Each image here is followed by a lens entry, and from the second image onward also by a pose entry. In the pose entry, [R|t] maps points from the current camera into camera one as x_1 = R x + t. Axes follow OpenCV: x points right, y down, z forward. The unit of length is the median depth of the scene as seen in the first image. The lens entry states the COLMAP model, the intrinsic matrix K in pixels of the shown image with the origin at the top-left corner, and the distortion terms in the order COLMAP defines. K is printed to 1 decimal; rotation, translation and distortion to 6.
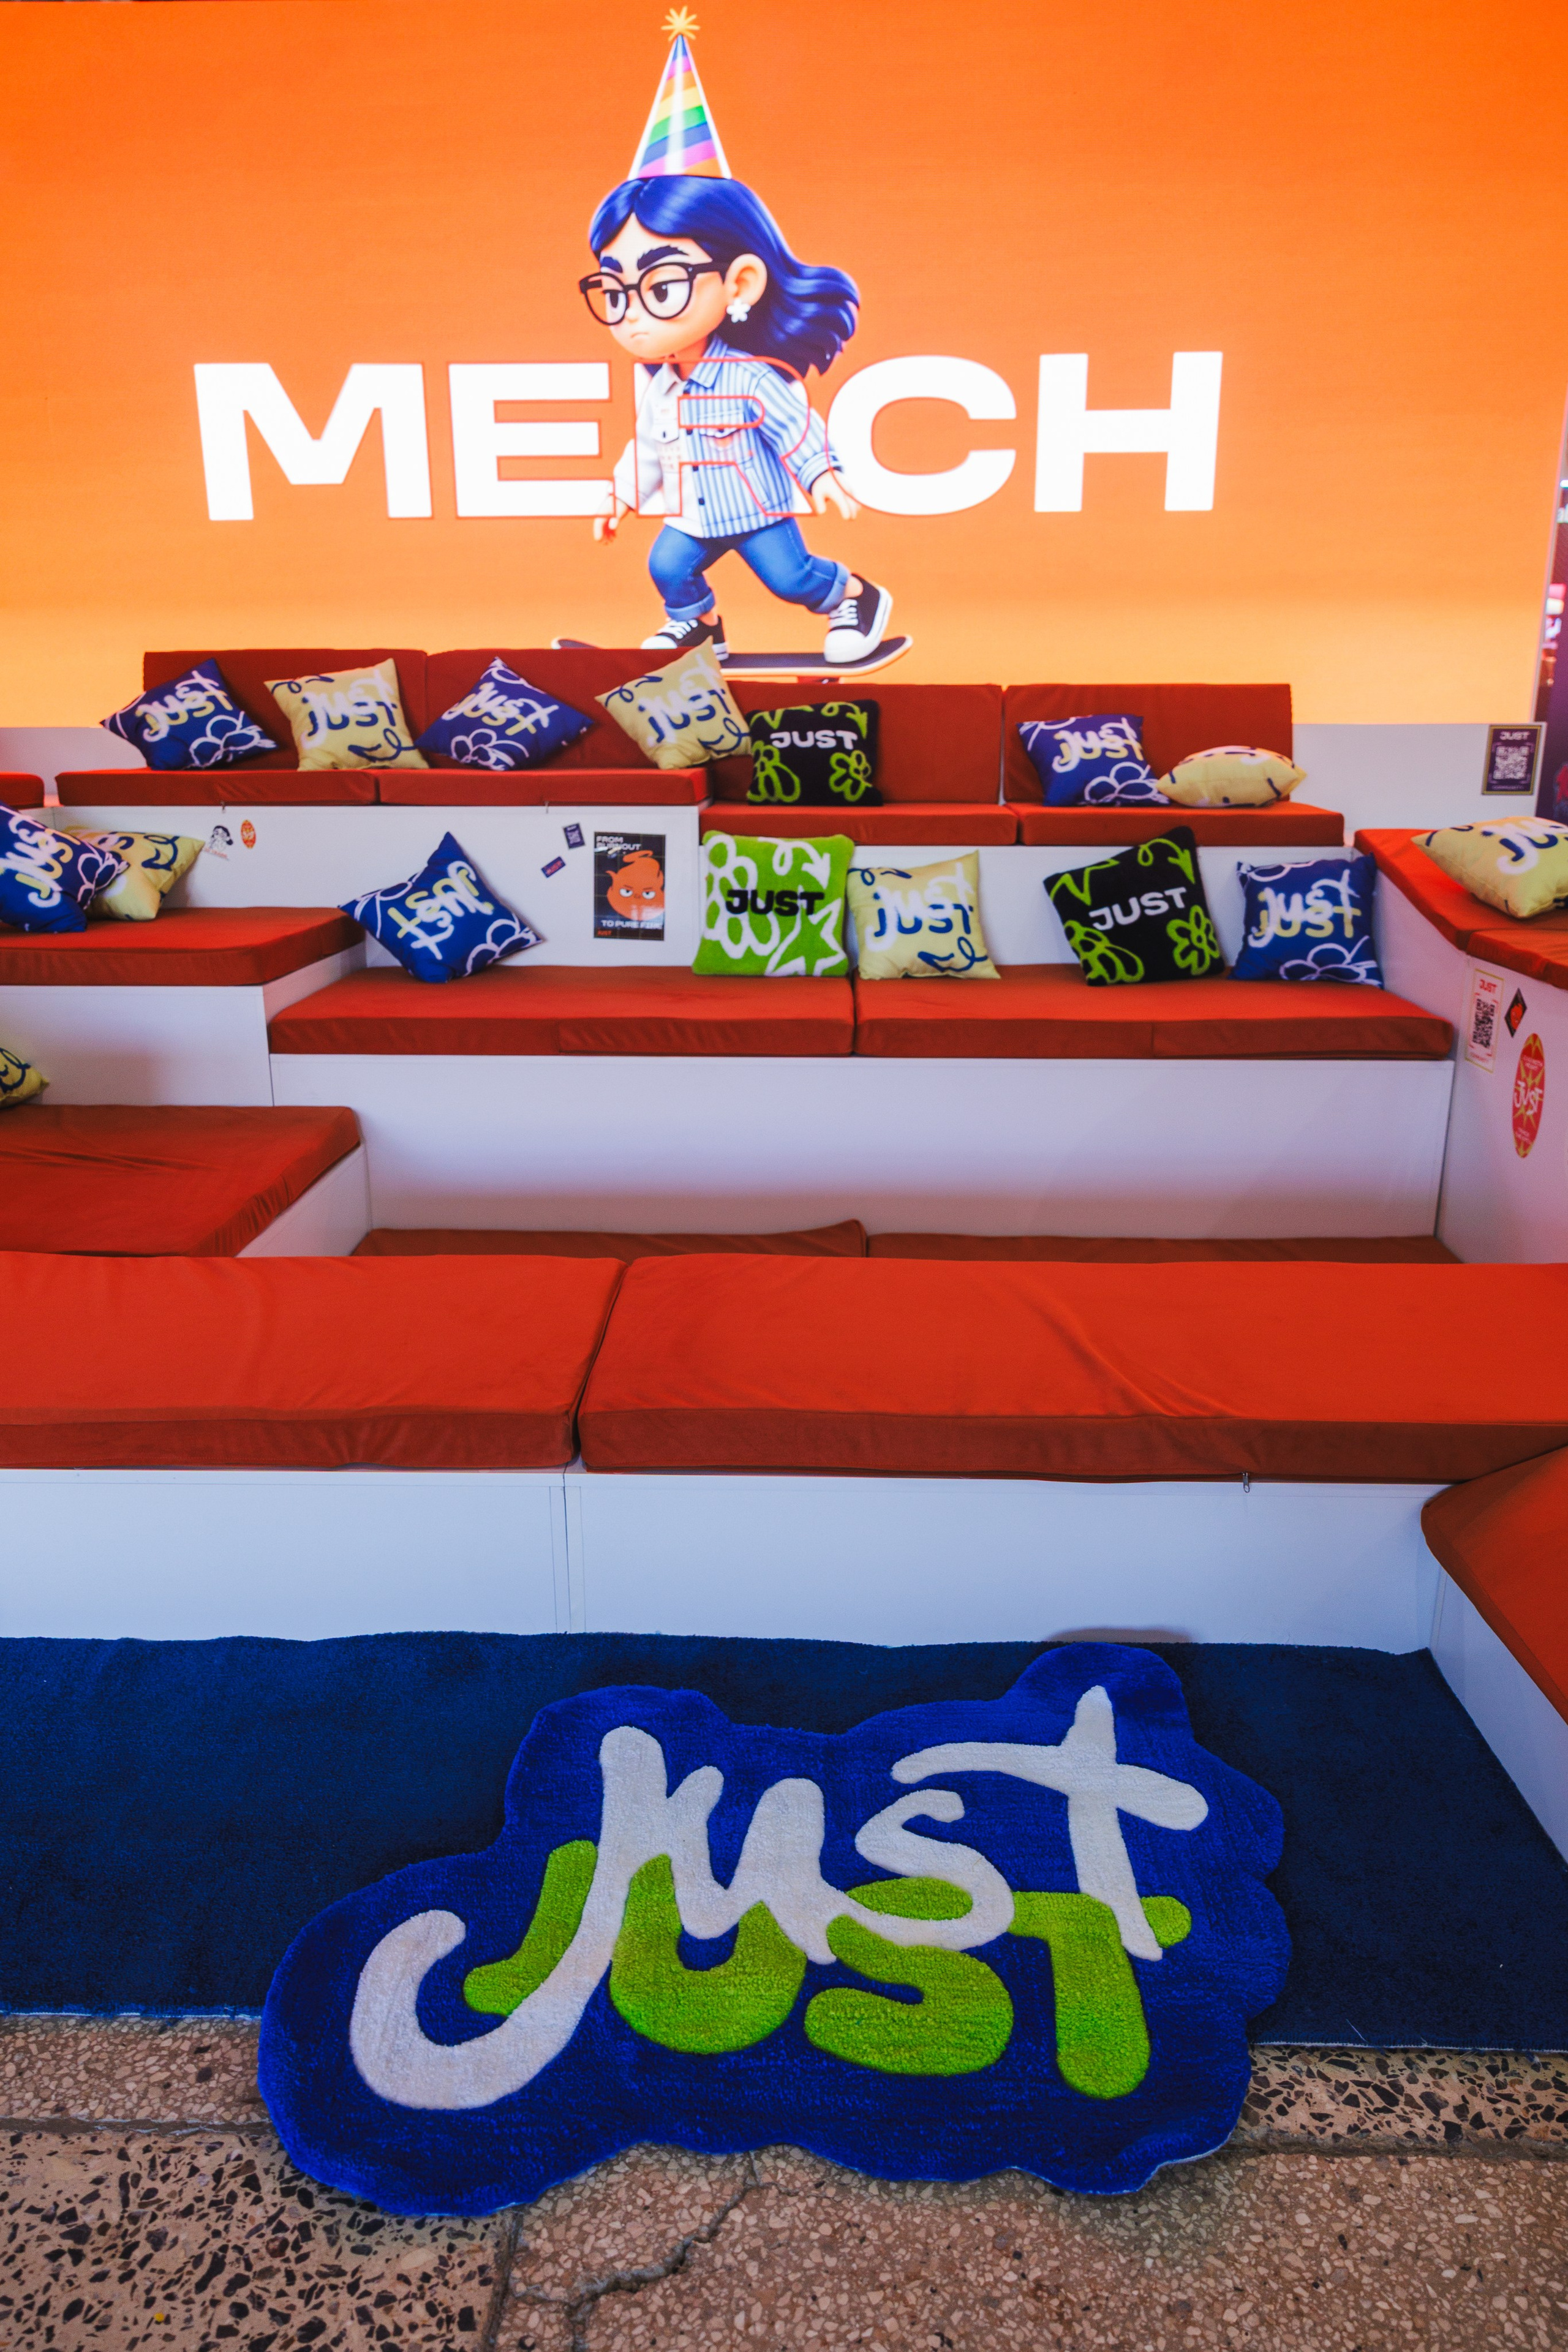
lens RADIAL K [[1559.5, 0, 784.5], [0, 1559.5, 1189.6], [0, 0, 1]] dist [0.007308, 0.003343]
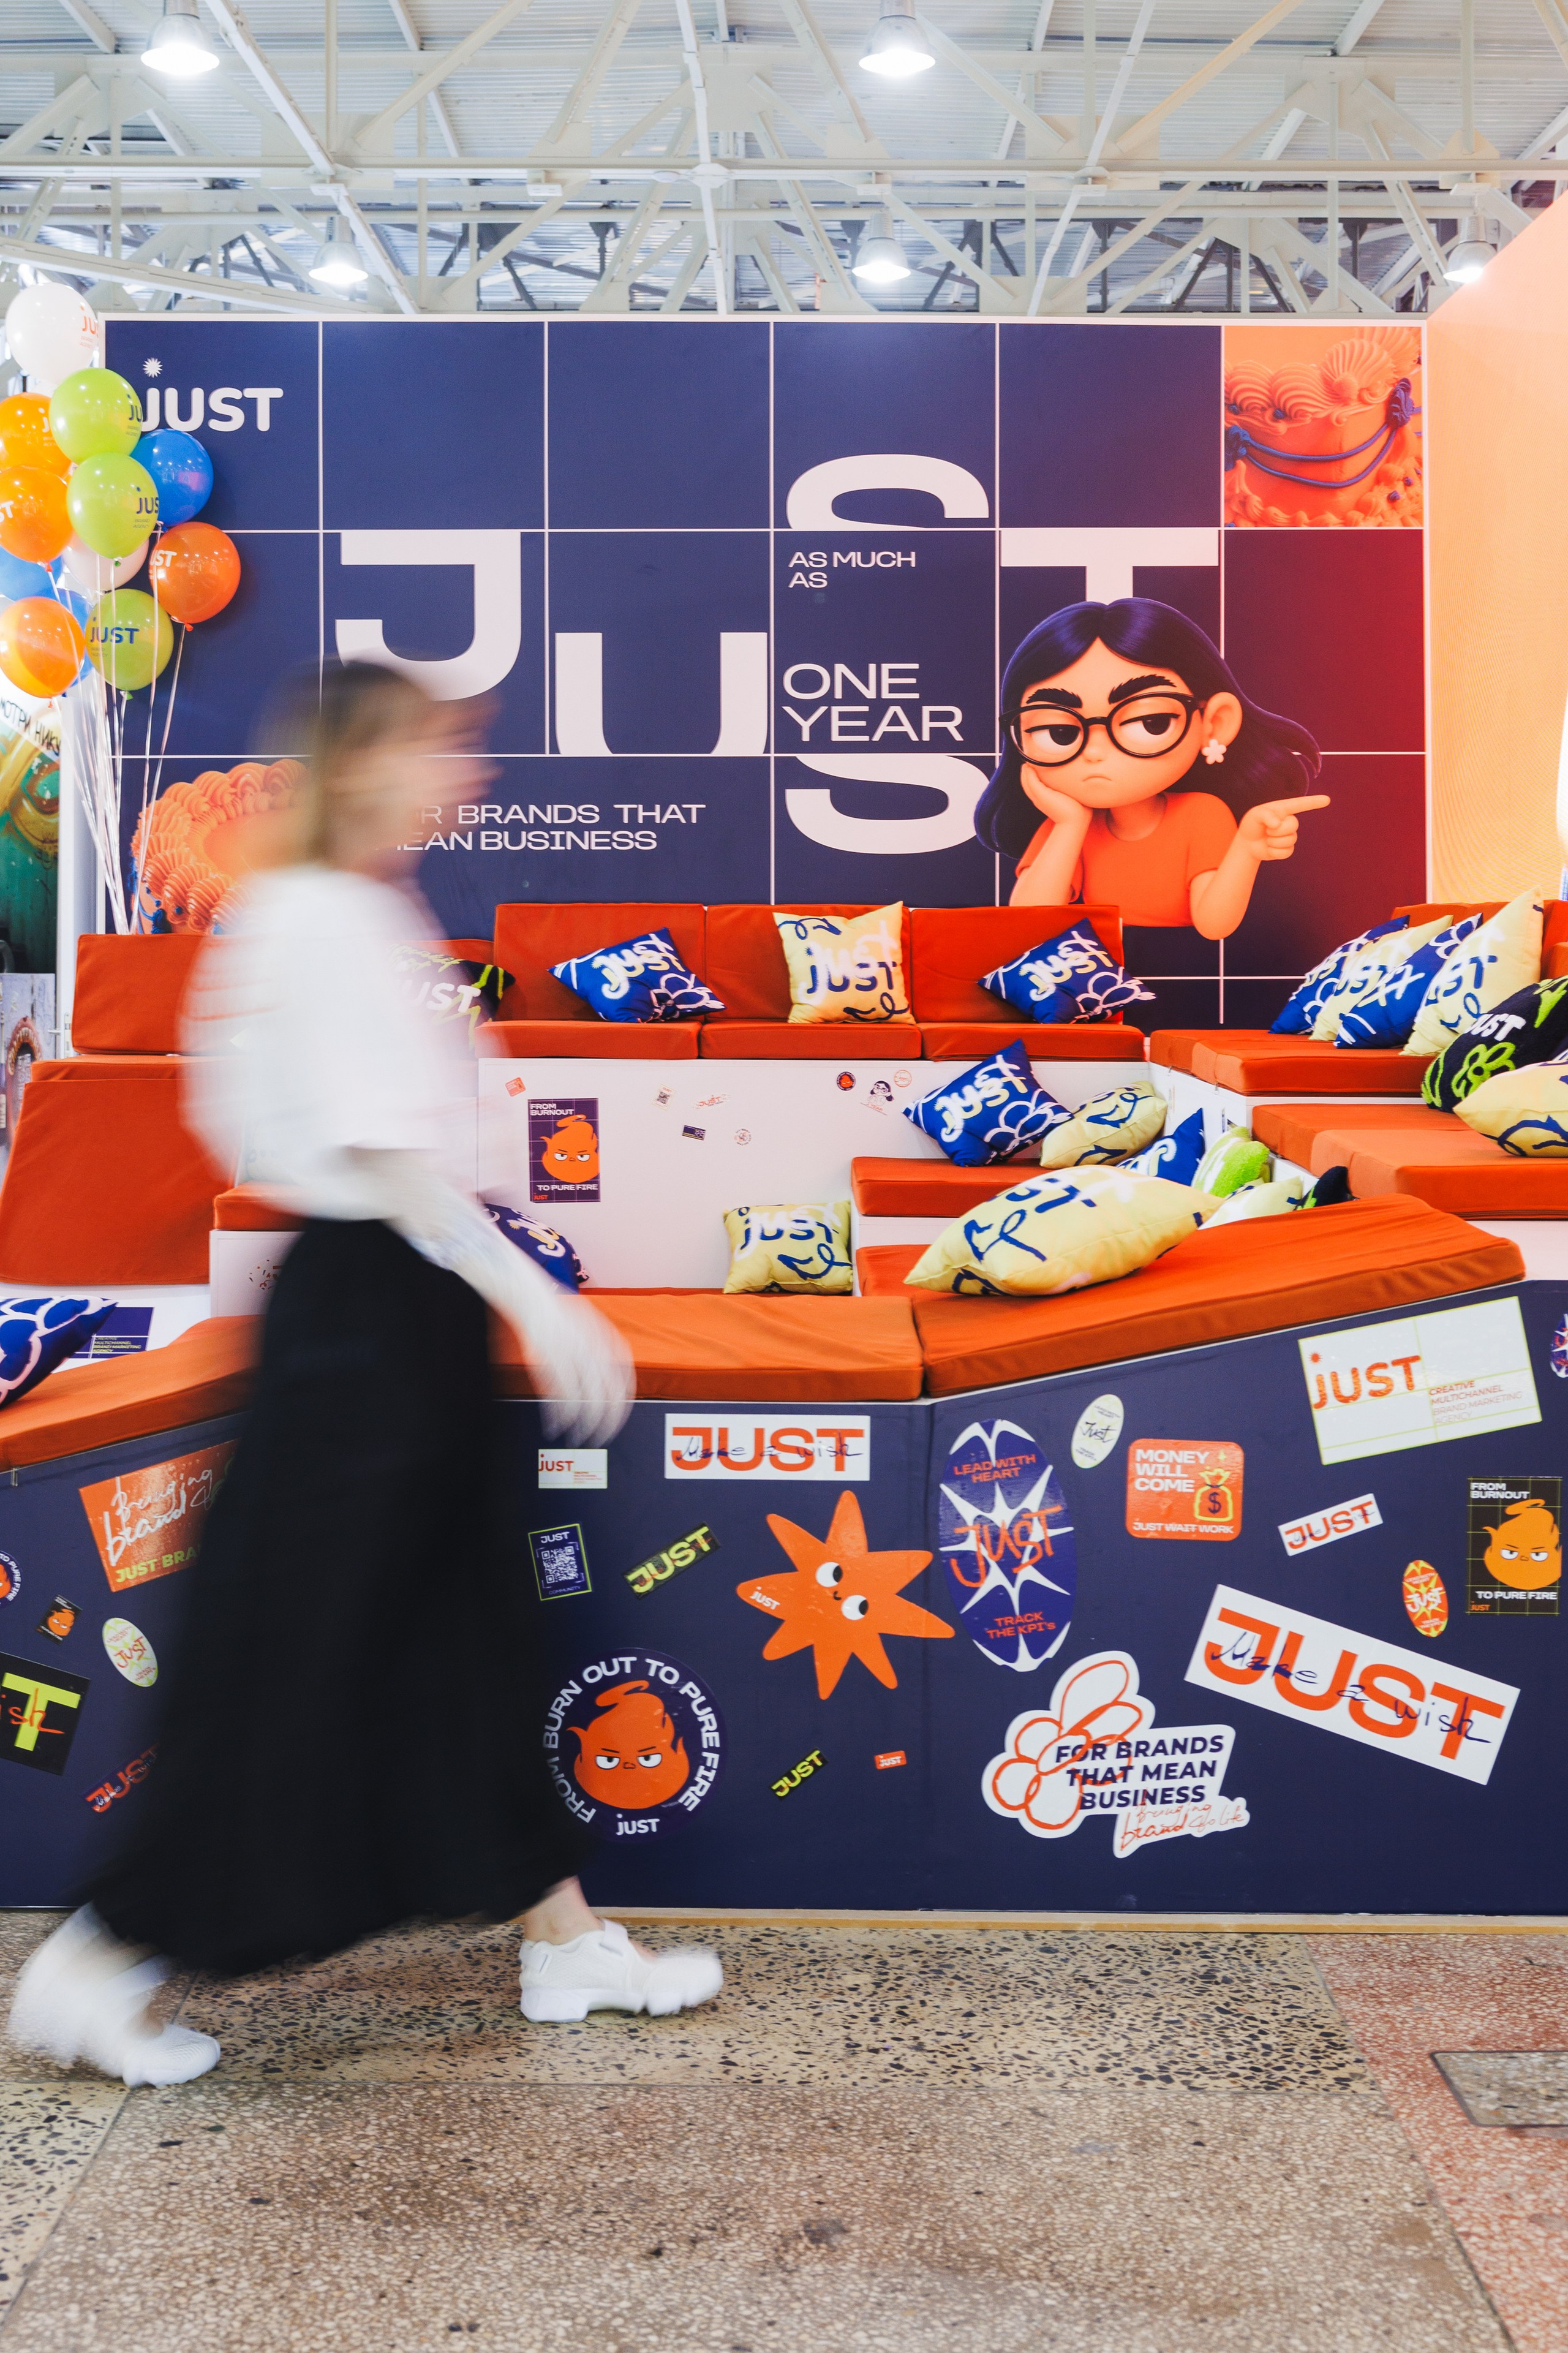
lens RADIAL K [[3069.1, 0, 776.6], [0, 3069.1, 1023.8], [0, 0, 1]] dist [0.002789, 0.000000]
pose [[0.027298, 0.034159, -0.999044, 1.548804], [-0.292679, 0.955892, 0.024687, -0.253057], [0.955821, 0.291725, 0.036092, 0.708367]]
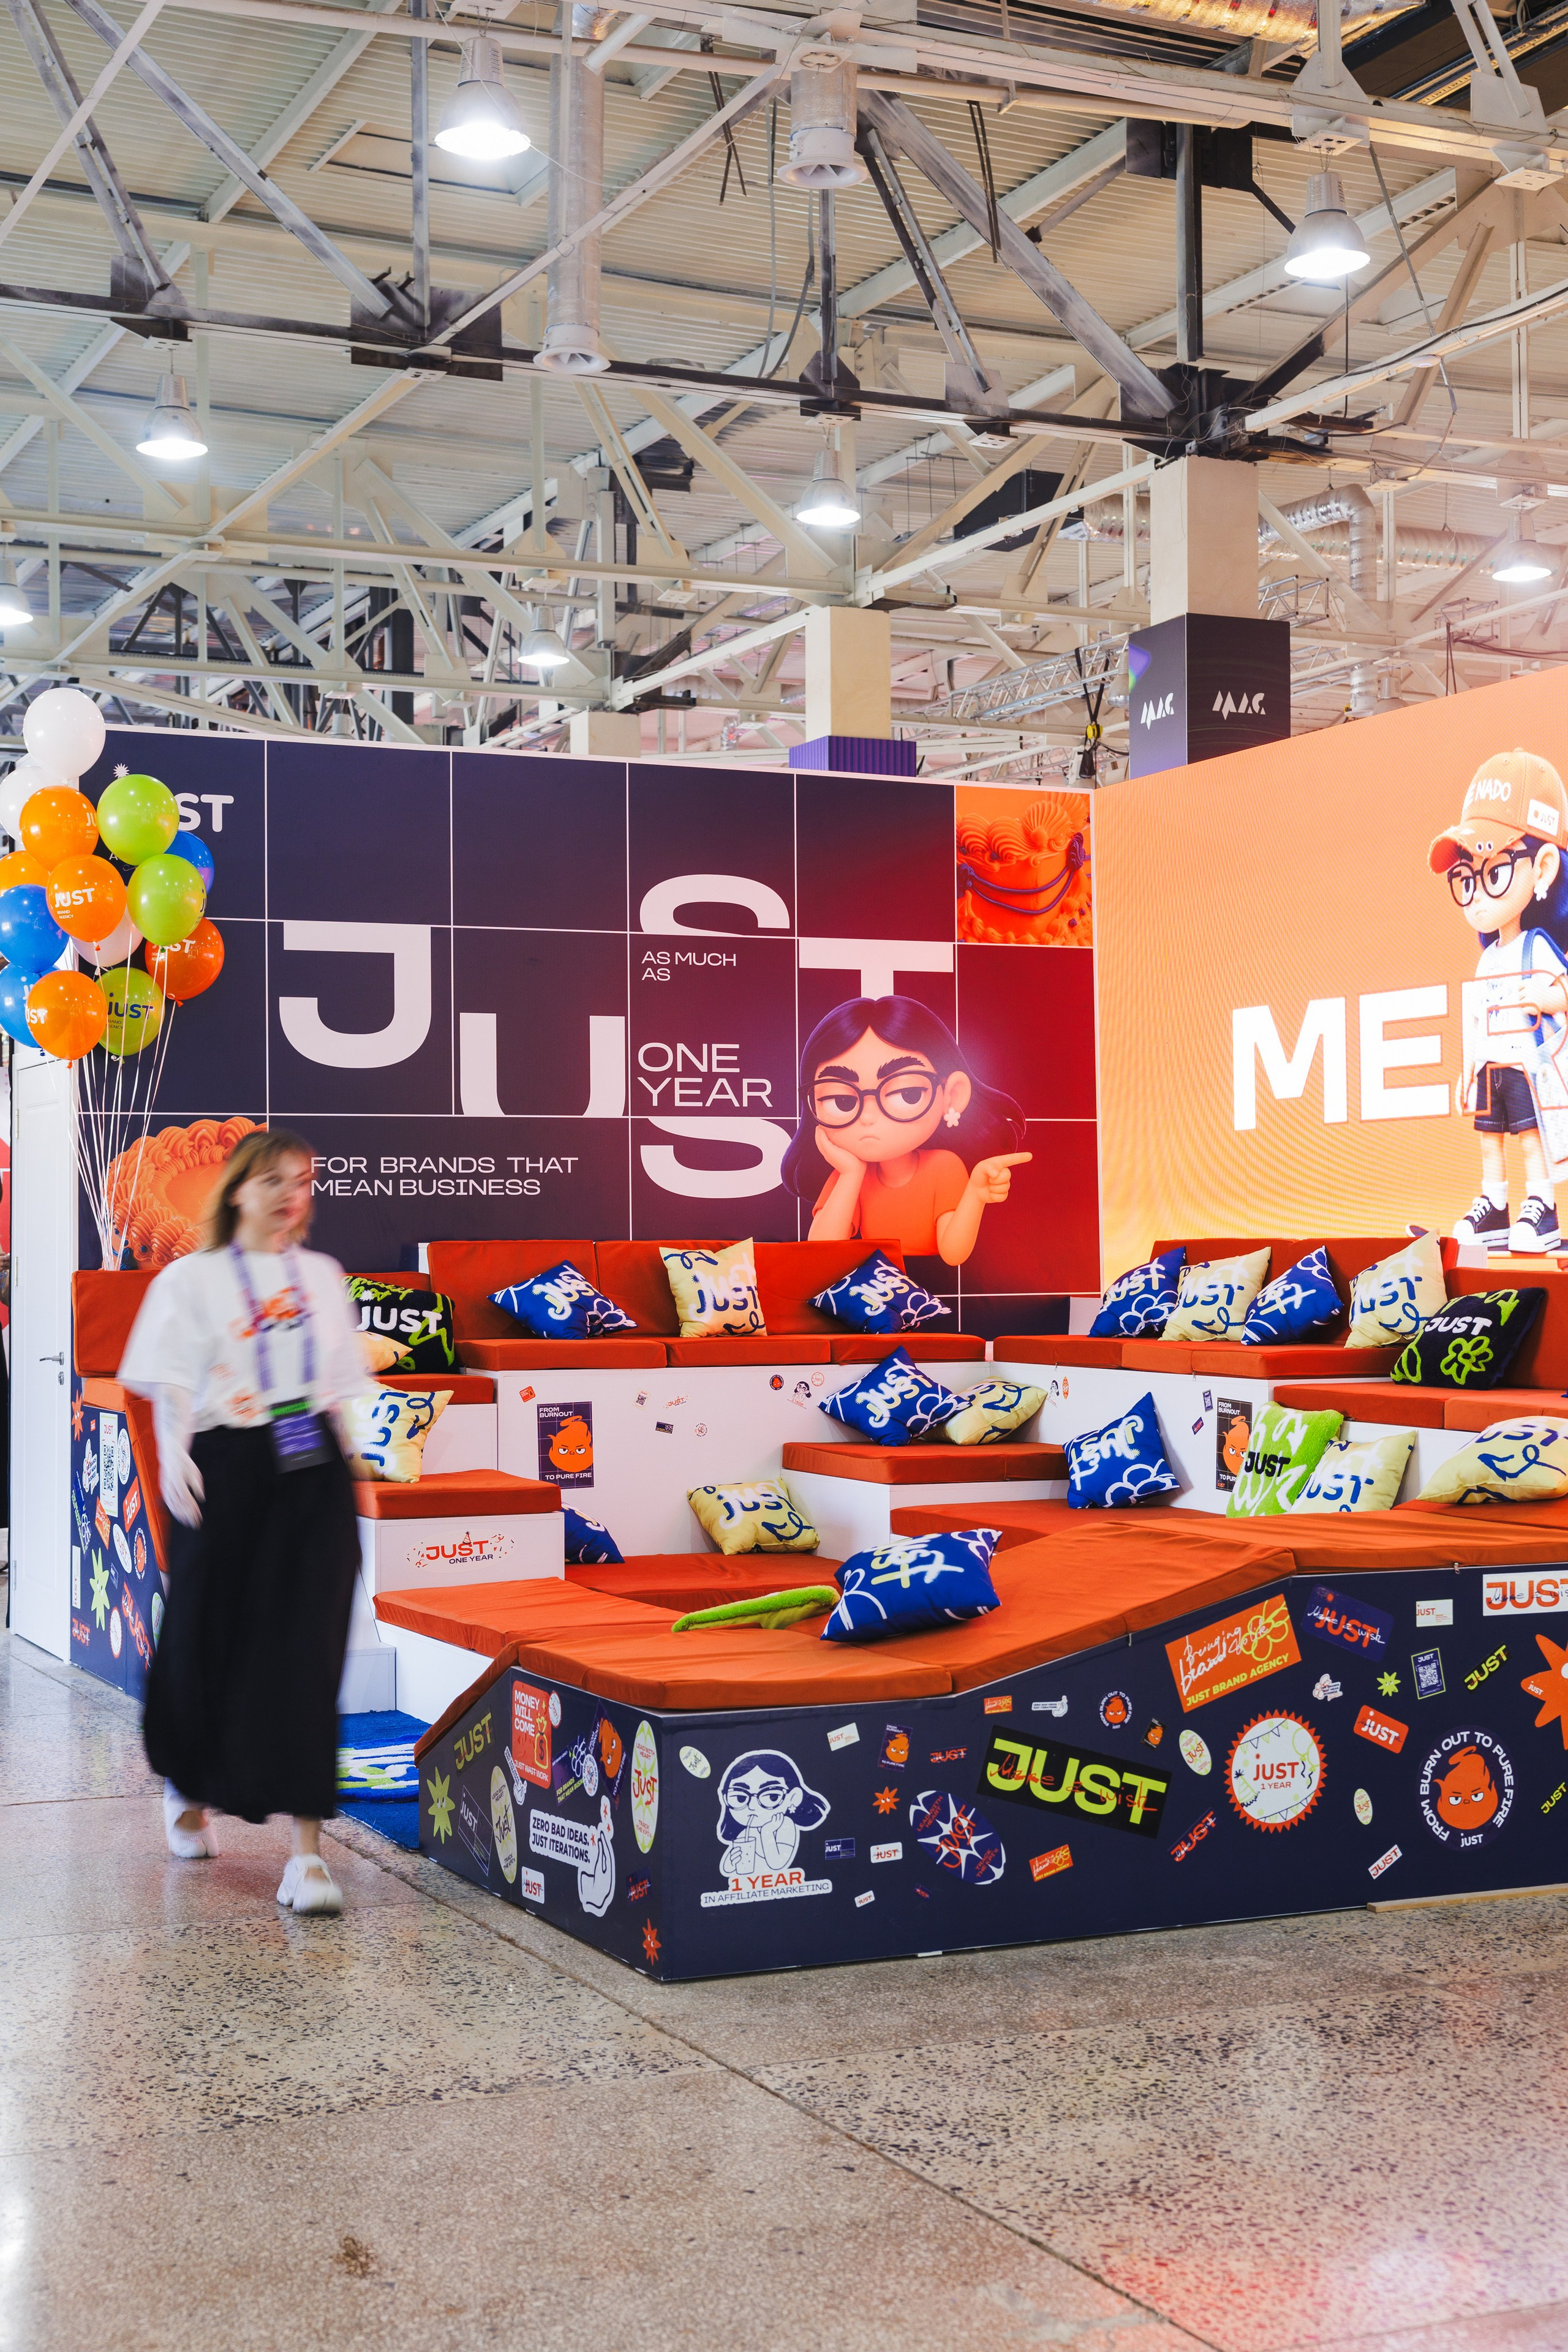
lens RADIAL K [[3119.1, 0, 764.4], [0, 3119.1, 1205.5], [0, 0, 1]] dist [0.018009, 0.000000]
pose [[0.437190, -0.009904, -0.899315, 1.837874], [-0.256894, 0.956904, -0.135423, 0.033009], [0.861899, 0.290234, 0.415805, -0.290536]]
